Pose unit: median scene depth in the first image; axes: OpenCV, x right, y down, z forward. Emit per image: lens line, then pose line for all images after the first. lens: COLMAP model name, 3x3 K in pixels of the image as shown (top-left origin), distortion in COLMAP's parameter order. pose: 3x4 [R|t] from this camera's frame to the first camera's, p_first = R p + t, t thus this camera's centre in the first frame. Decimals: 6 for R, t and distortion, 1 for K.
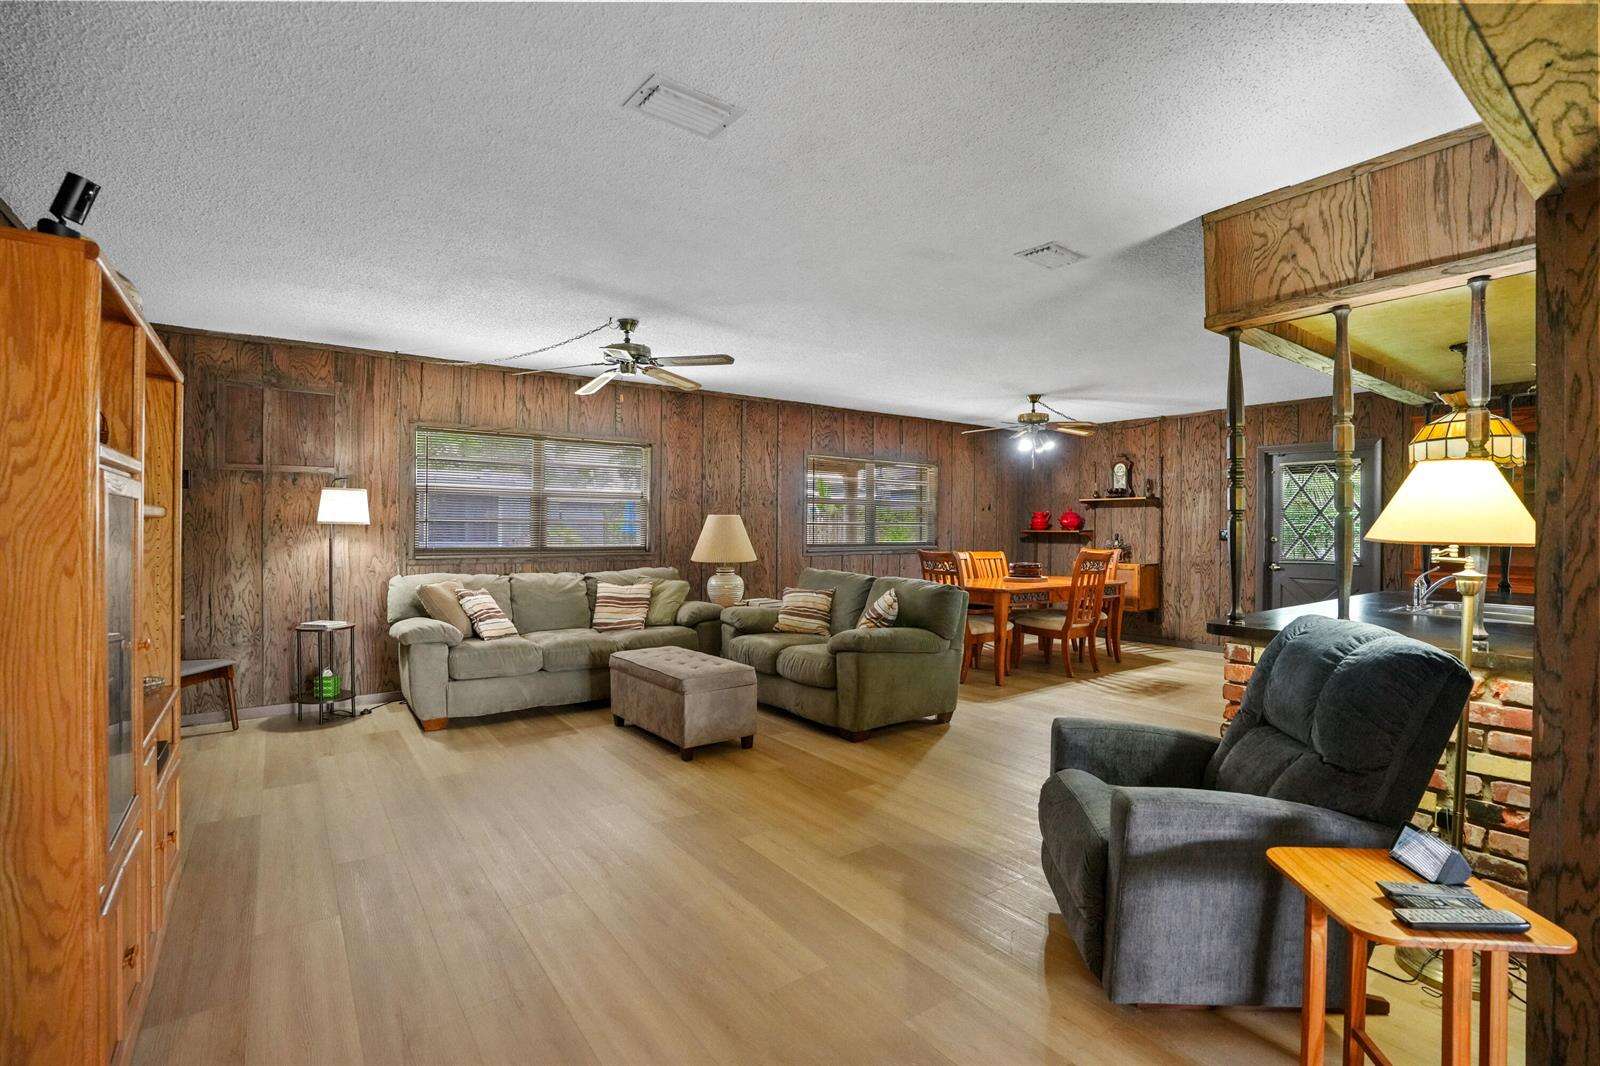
lens RADIAL K [[748.3, 0, 812.3], [0, 748.3, 526.2], [0, 0, 1]] dist [-0.066952, 0.023218]
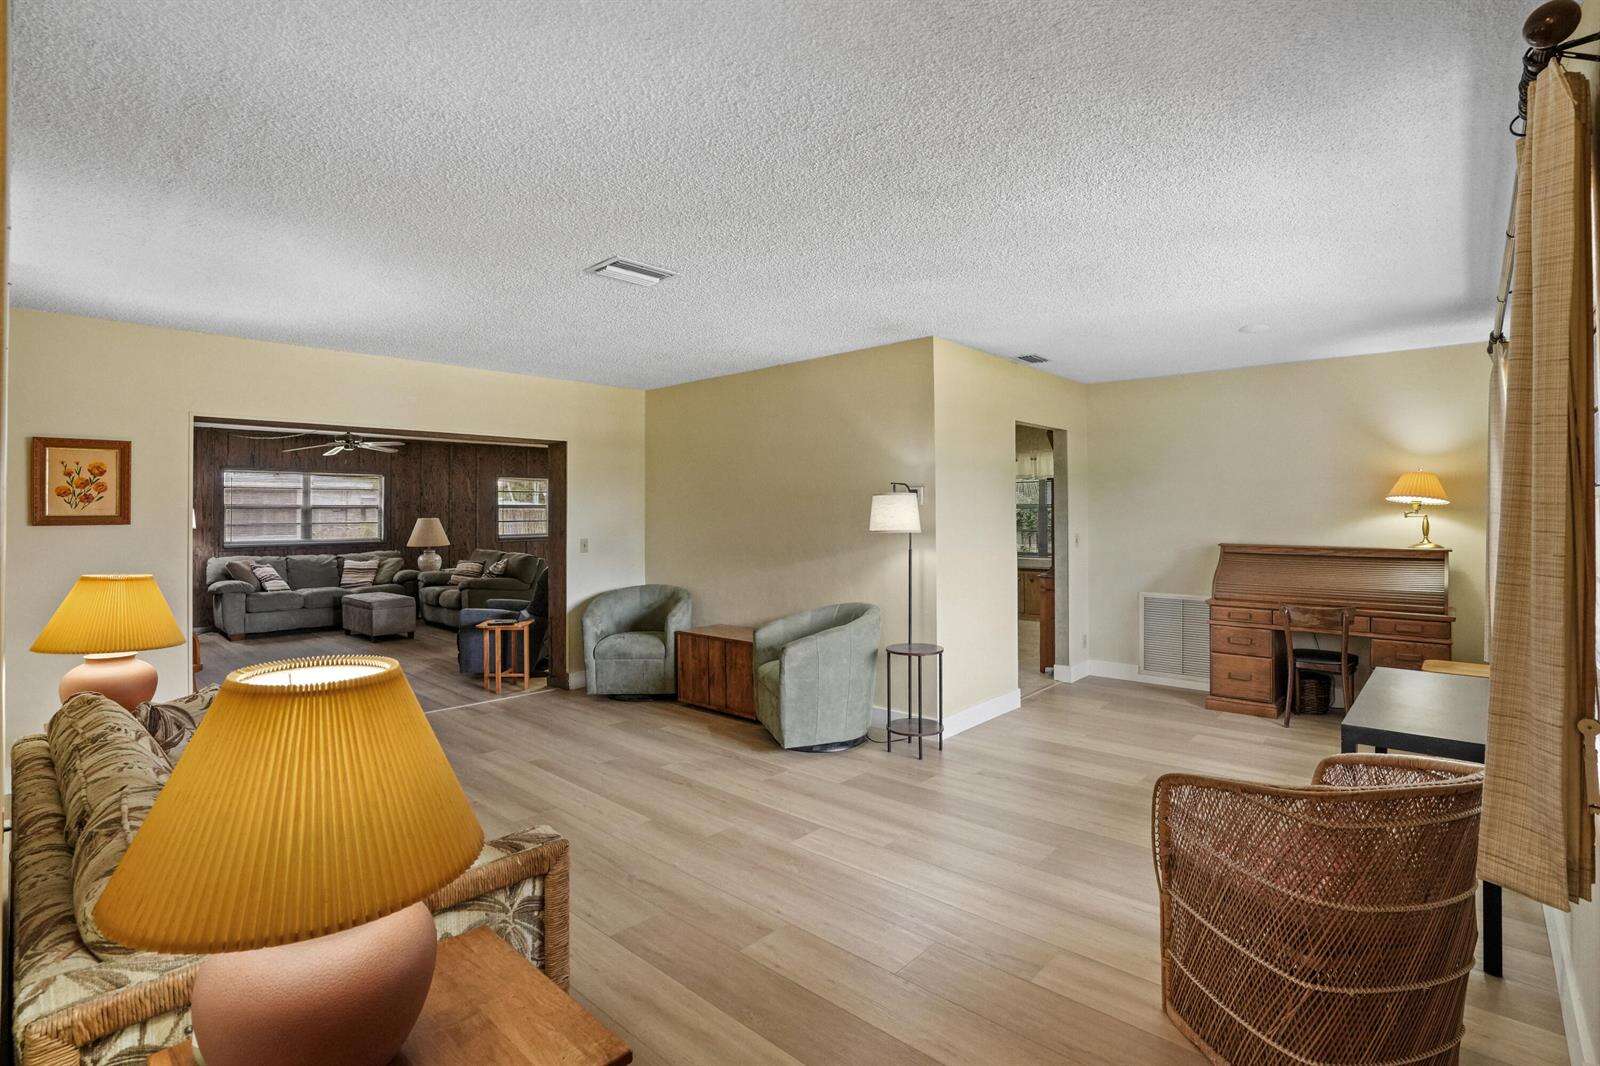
lens RADIAL K [[748.3, 0, 824.8], [0, 748.3, 504.2], [0, 0, 1]] dist [-0.066952, 0.023218]
pose [[0.978448, -0.010290, 0.206234, 0.453215], [0.012129, 0.999897, -0.007654, -0.025639], [-0.206135, 0.009990, 0.978473, -0.877265]]
